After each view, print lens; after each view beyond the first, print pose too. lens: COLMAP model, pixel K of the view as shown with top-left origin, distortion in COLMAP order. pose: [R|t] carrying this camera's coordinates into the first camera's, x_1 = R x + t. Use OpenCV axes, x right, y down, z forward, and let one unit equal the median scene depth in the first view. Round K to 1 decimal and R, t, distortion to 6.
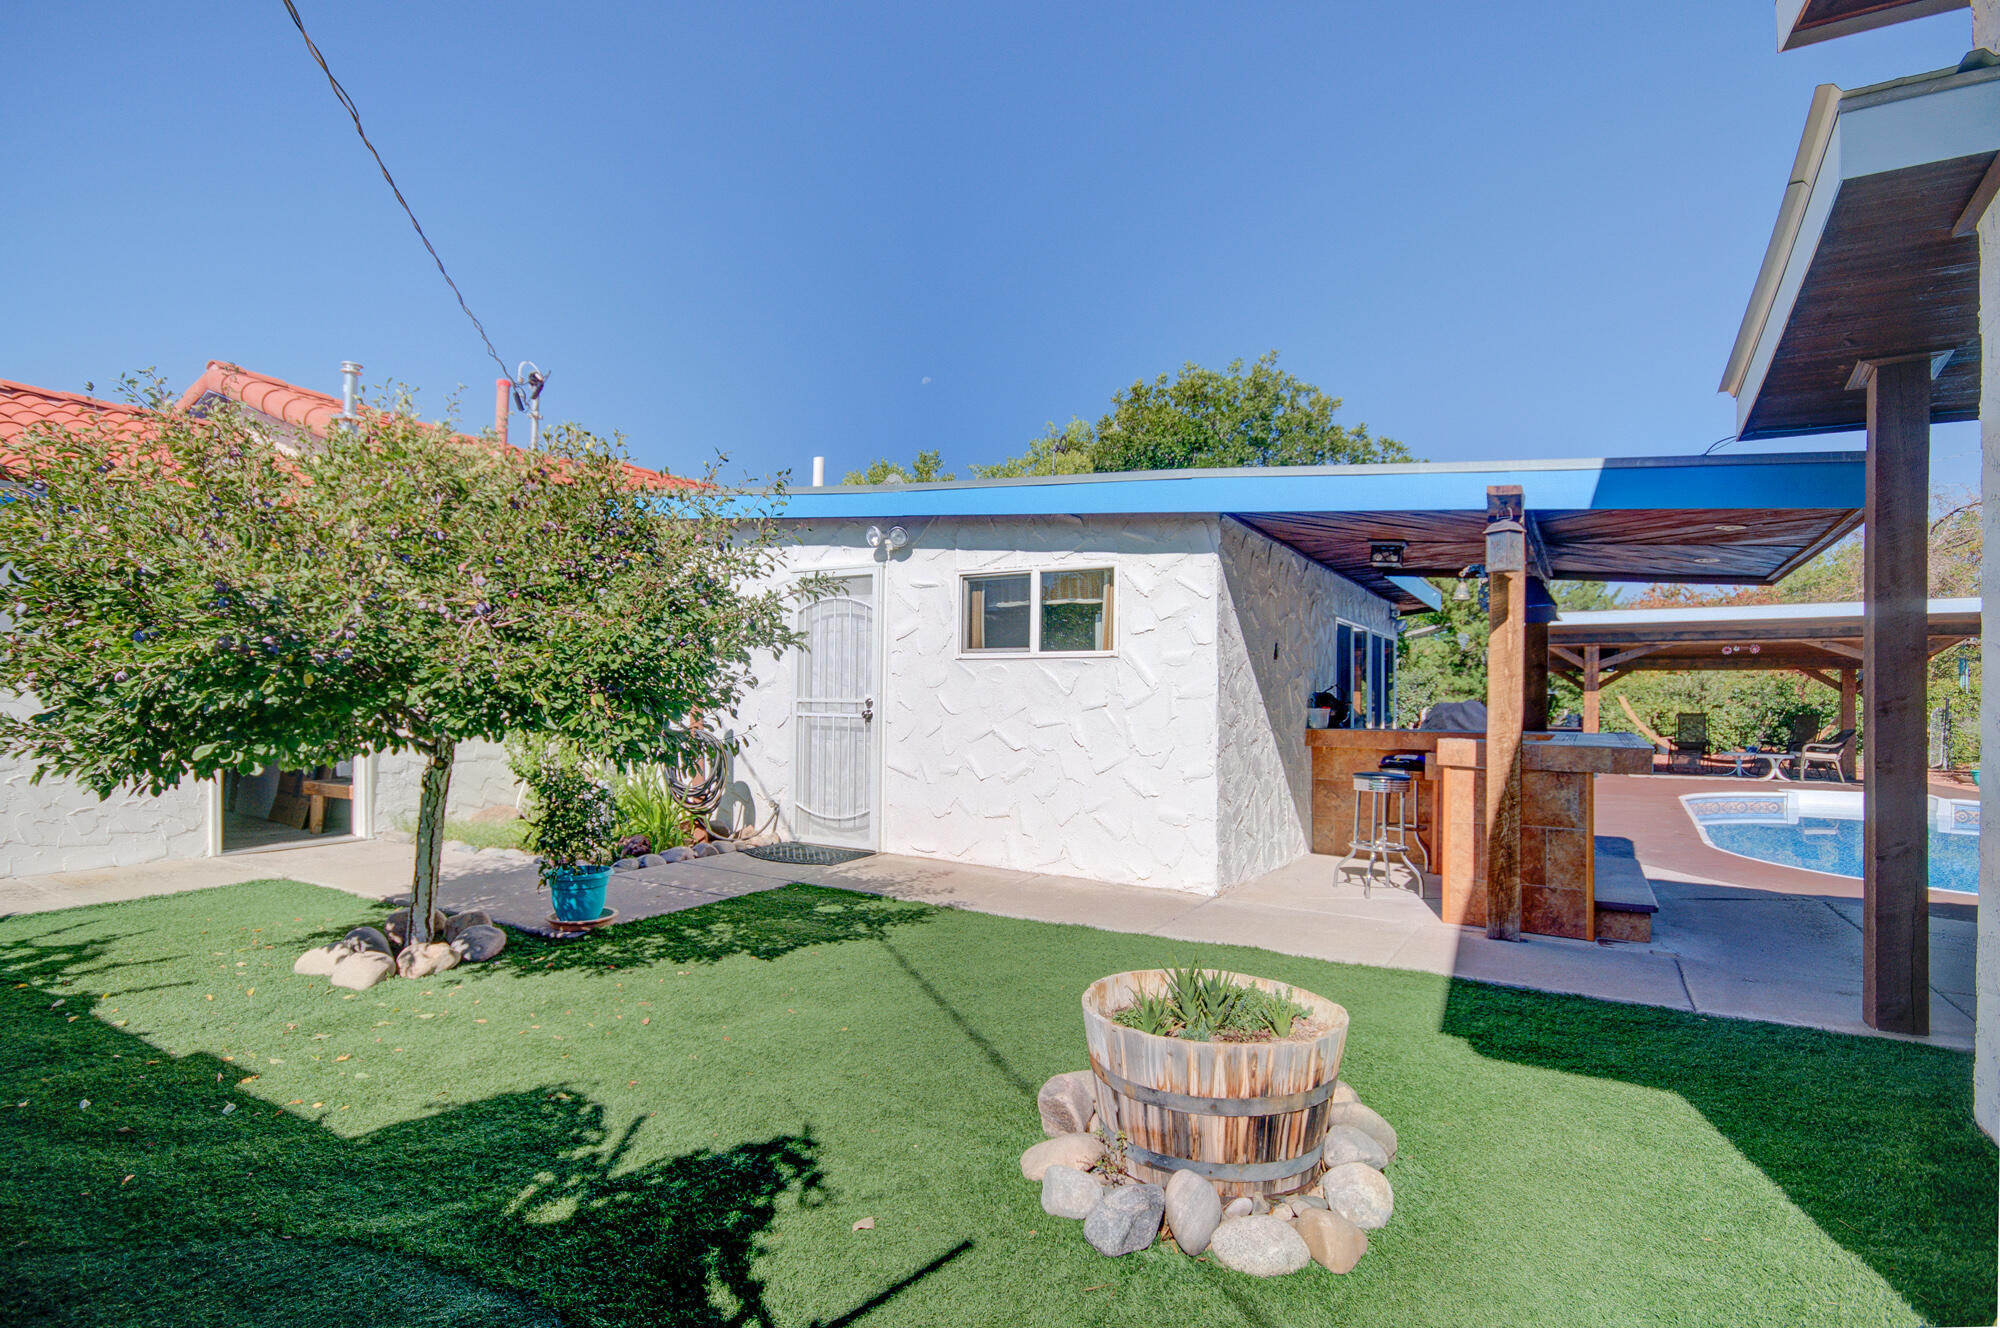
lens RADIAL K [[964.0, 0, 954.9], [0, 964.0, 694.5], [0, 0, 1]] dist [-0.001191, -0.000309]
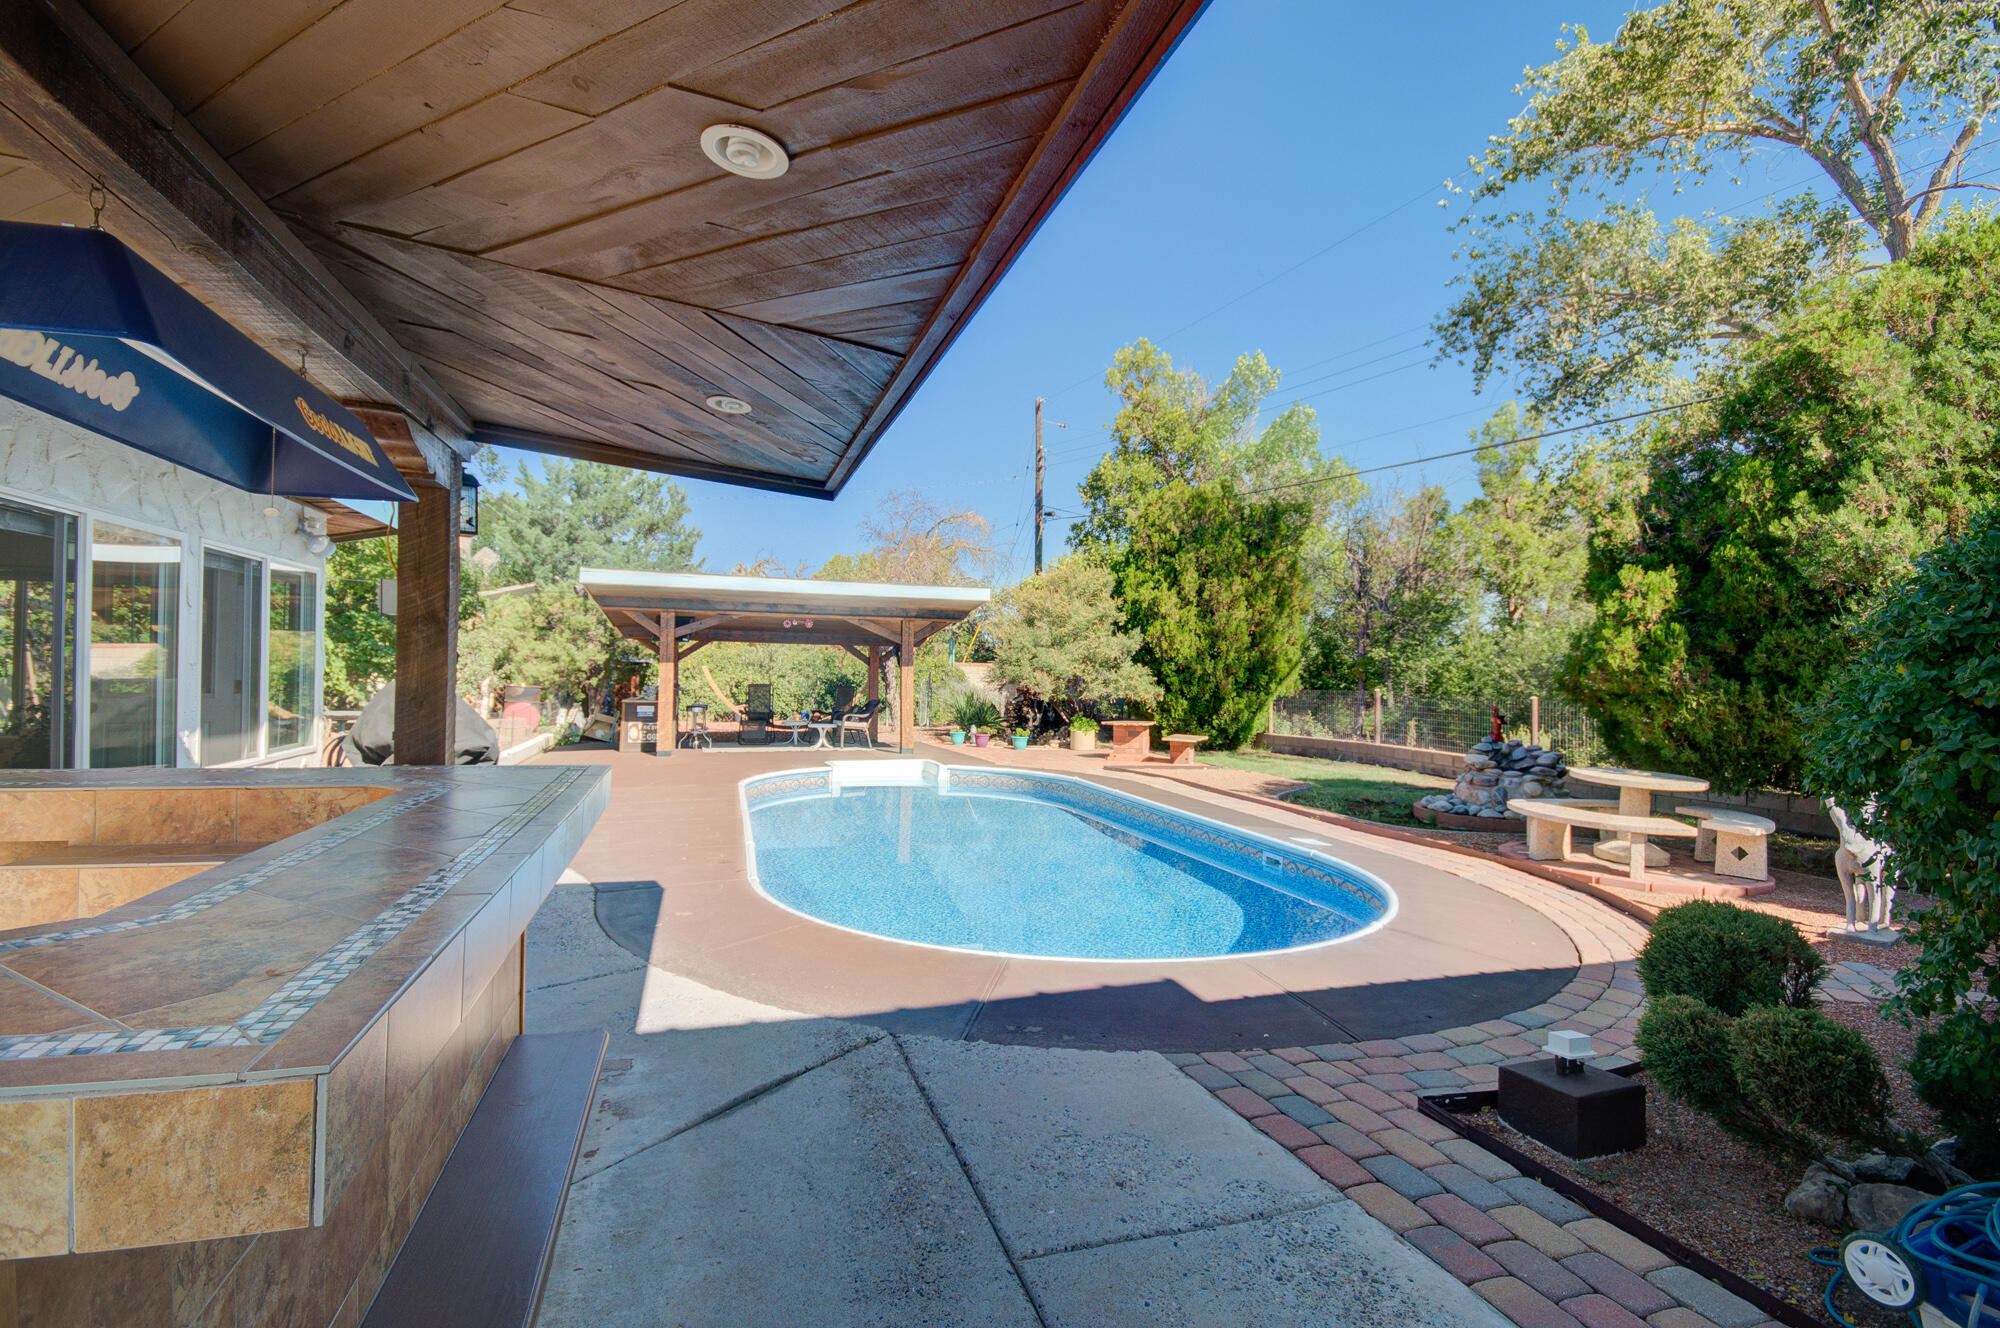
lens RADIAL K [[897.6, 0, 1000.0], [0, 897.6, 664.0], [0, 0, 1]] dist [0.014954, -0.000029]
pose [[0.619799, 0.012179, 0.784666, 0.189824], [-0.017988, 0.999837, -0.001310, -0.006388], [-0.784554, -0.013303, 0.619917, 0.227356]]
